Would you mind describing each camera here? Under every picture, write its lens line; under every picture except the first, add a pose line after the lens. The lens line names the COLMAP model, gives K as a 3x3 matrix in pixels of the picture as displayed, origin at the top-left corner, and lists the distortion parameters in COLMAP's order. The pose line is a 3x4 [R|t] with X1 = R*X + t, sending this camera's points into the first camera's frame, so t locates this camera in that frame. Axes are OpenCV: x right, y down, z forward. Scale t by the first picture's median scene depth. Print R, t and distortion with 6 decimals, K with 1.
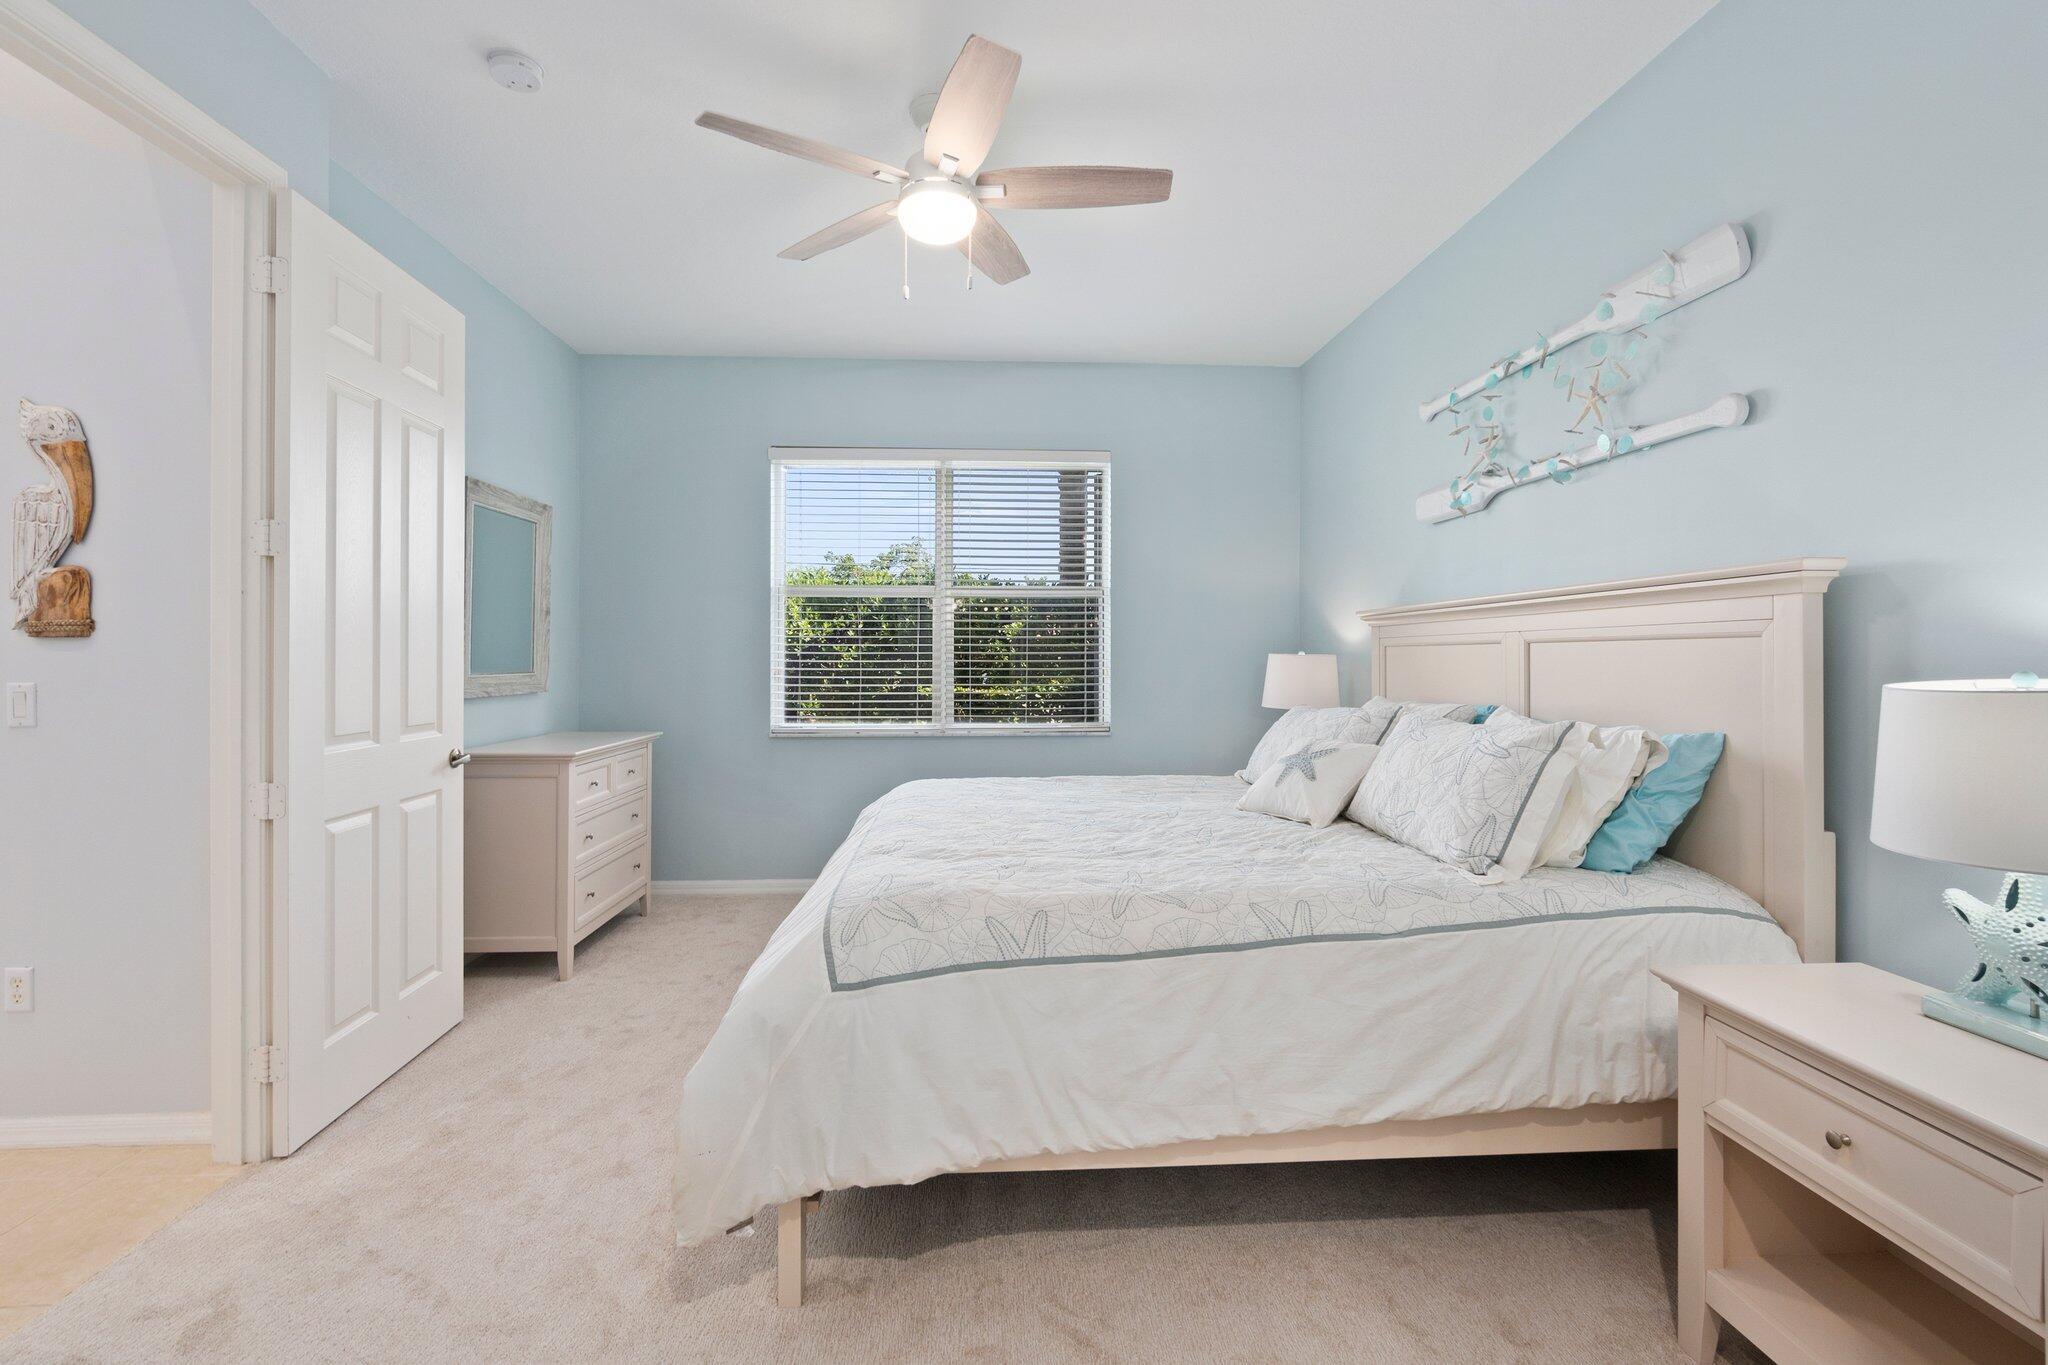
lens RADIAL K [[881.2, 0, 1028.0], [0, 881.2, 643.8], [0, 0, 1]] dist [-0.005073, 0.001911]
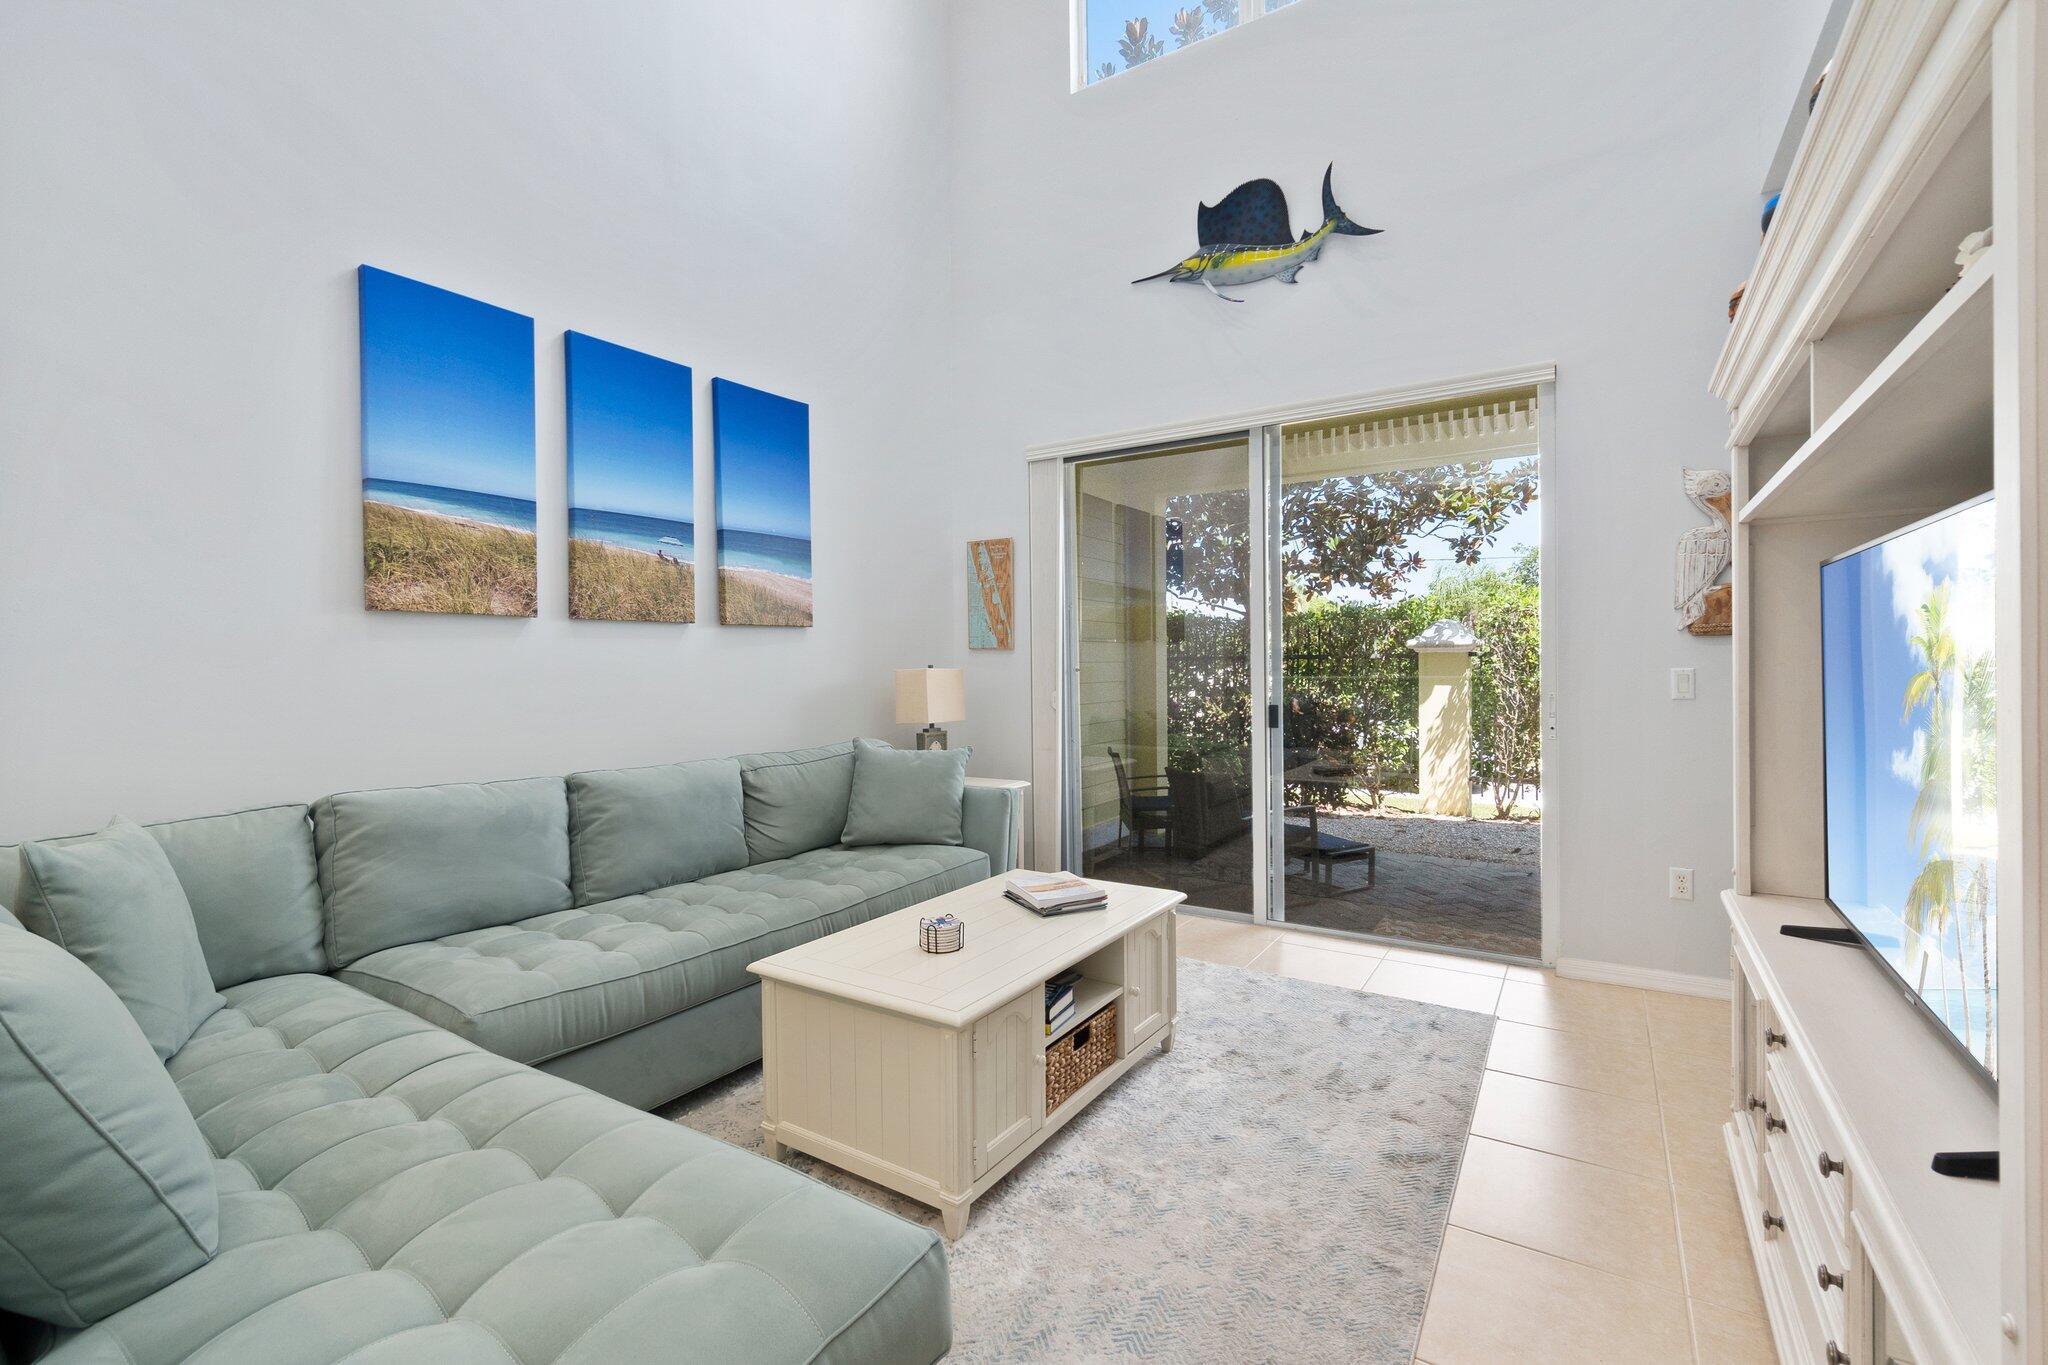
lens RADIAL K [[881.2, 0, 1011.4], [0, 881.2, 671.7], [0, 0, 1]] dist [-0.005073, 0.001911]
pose [[0.796877, -0.005749, -0.604114, -1.158003], [0.013027, 0.999886, 0.007669, 0.025004], [0.604001, -0.013981, 0.796861, -0.791821]]
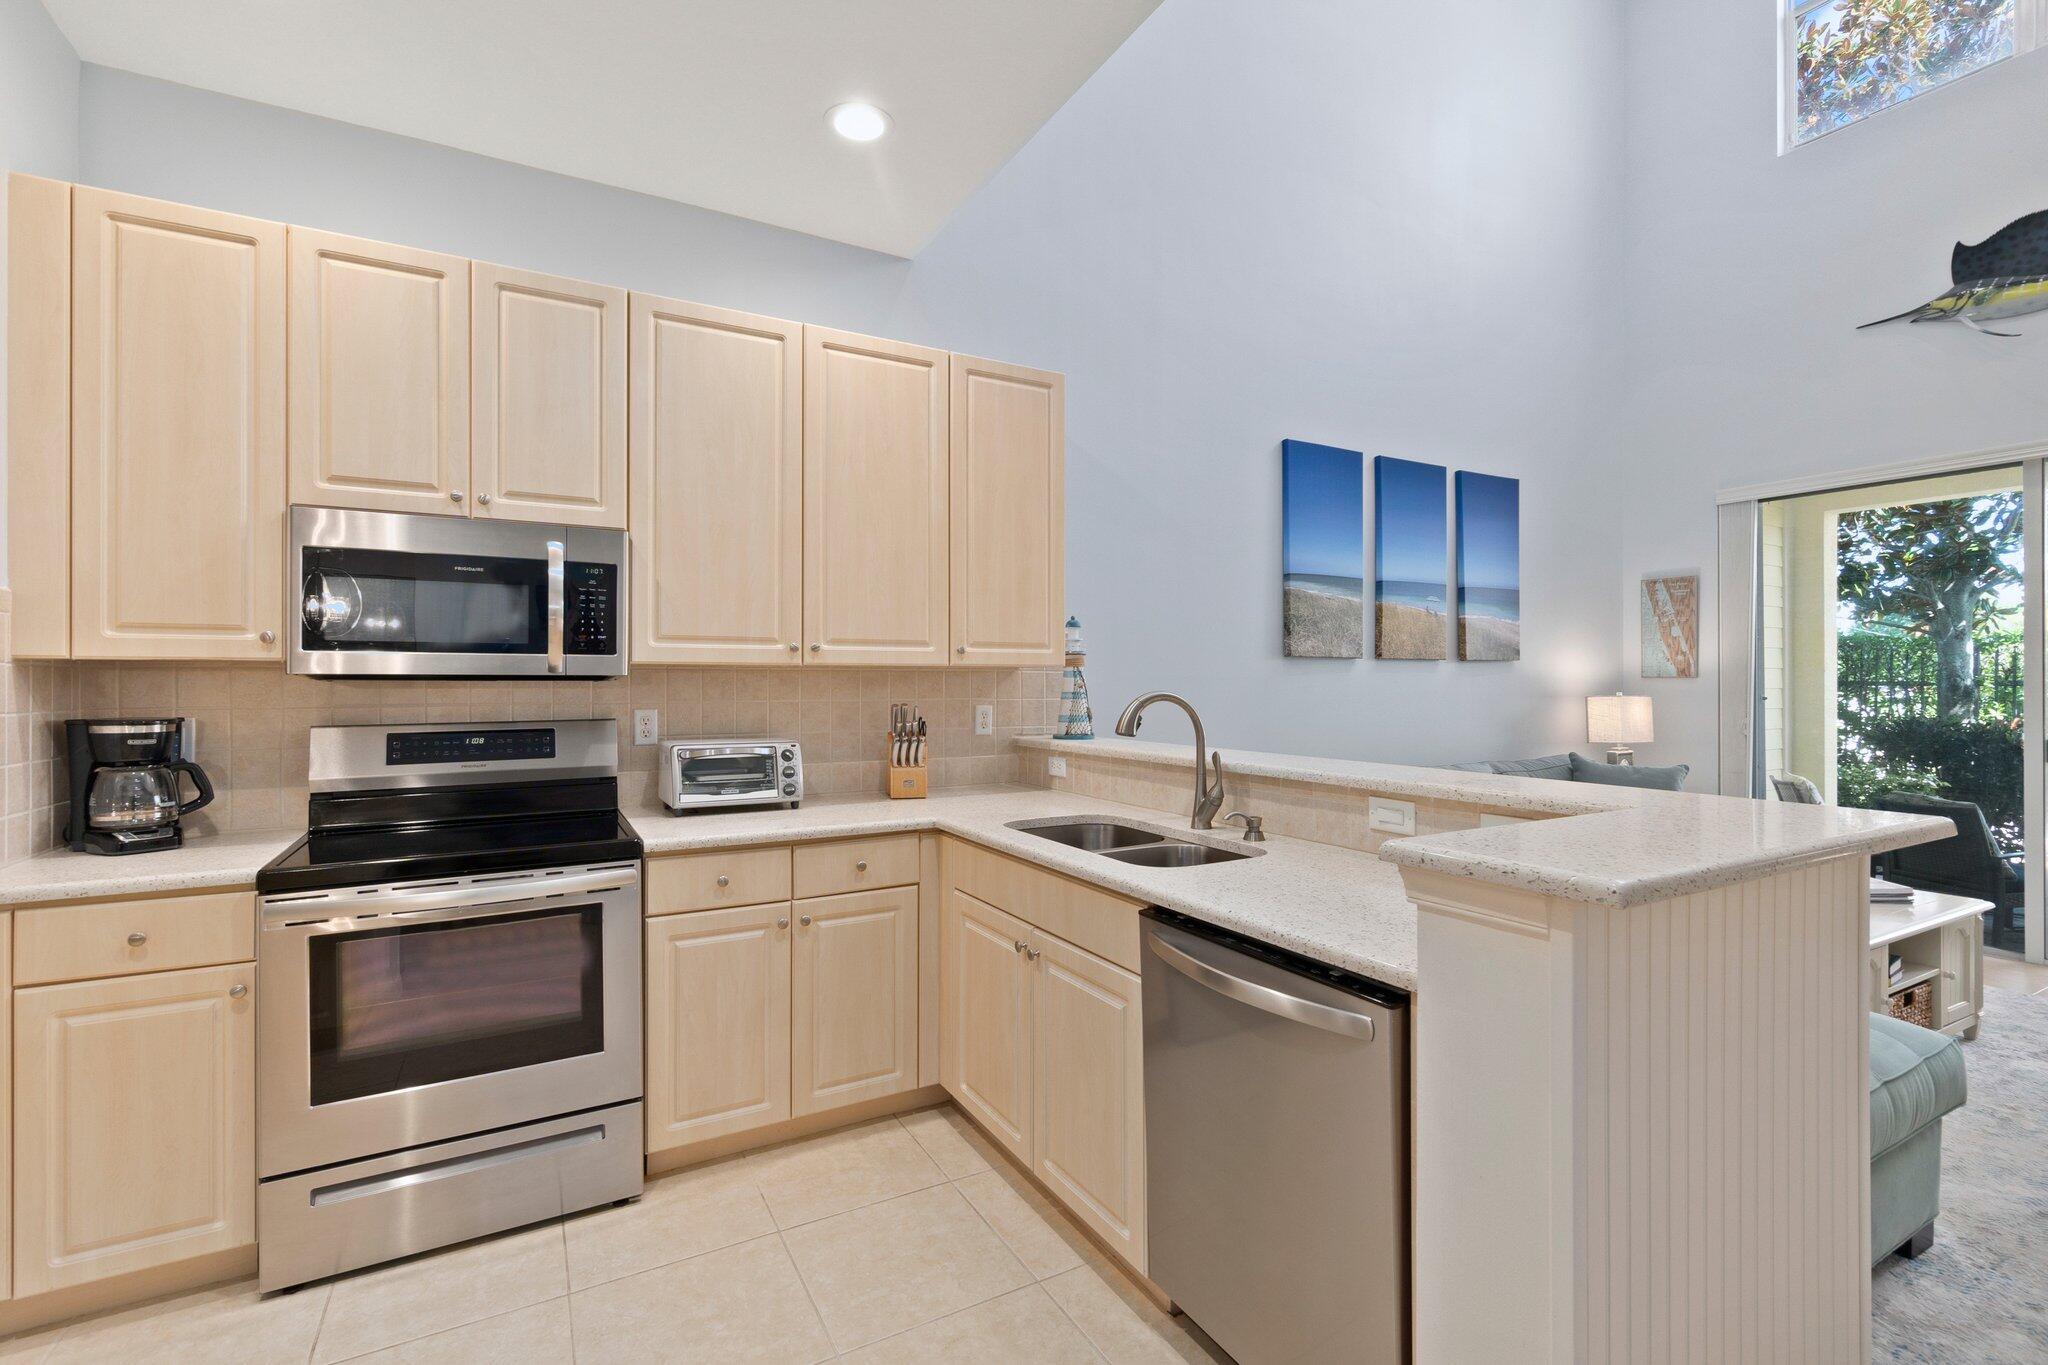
lens RADIAL K [[881.2, 0, 1029.0], [0, 881.2, 681.4], [0, 0, 1]] dist [-0.005073, 0.001911]
pose [[0.422163, -0.002852, -0.906515, -1.093513], [0.001212, 0.999996, -0.002581, -0.001931], [0.906519, -0.000009, 0.422165, -1.639604]]
